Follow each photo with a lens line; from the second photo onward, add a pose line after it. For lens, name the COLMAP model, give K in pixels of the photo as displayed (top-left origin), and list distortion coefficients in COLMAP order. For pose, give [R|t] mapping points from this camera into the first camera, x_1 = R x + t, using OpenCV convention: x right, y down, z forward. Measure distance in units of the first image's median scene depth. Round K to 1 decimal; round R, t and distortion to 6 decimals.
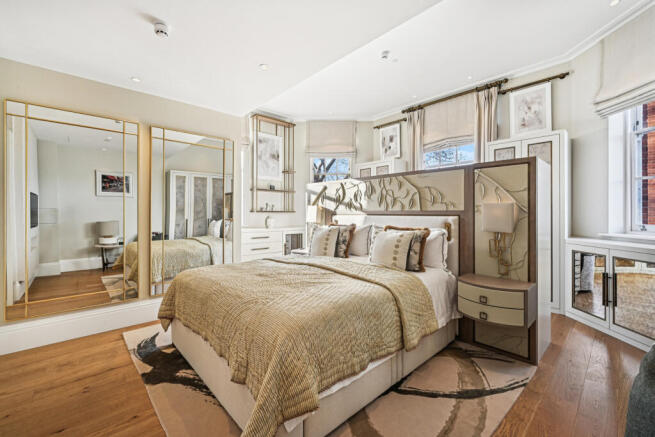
lens RADIAL K [[279.3, 0, 326.7], [0, 279.3, 213.8], [0, 0, 1]] dist [0.001644, 0.000449]
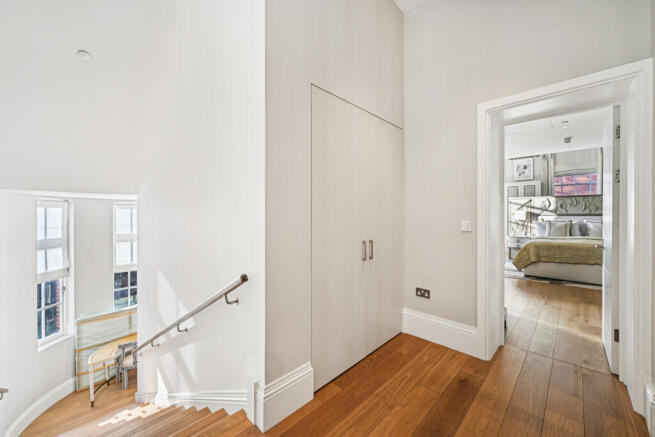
lens RADIAL K [[256.8, 0, 329.0], [0, 256.8, 216.3], [0, 0, 1]] dist [0.012826, 0.000284]
pose [[0.998245, -0.012916, 0.057787, -1.465916], [0.012271, 0.999858, 0.011511, -0.029884], [-0.057927, -0.010782, 0.998263, -0.614267]]
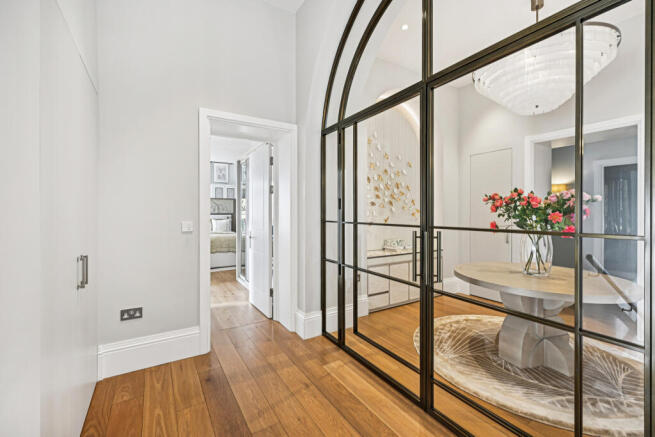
lens RADIAL K [[279.3, 0, 329.3], [0, 279.3, 213.0], [0, 0, 1]] dist [0.001644, 0.000449]
pose [[0.183448, -0.010110, 0.982977, -1.680662], [-0.005244, 0.999923, 0.011263, -0.035779], [-0.983015, -0.007221, 0.183381, -0.459576]]
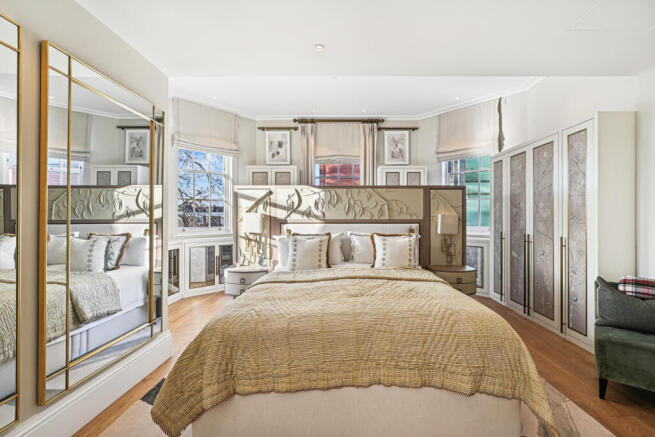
lens RADIAL K [[279.3, 0, 347.3], [0, 279.3, 219.2], [0, 0, 1]] dist [0.001644, 0.000449]
pose [[0.670309, -0.007695, 0.742042, -0.516327], [0.004724, 0.999970, 0.006102, -0.015393], [-0.742067, -0.000585, 0.670325, 0.251261]]
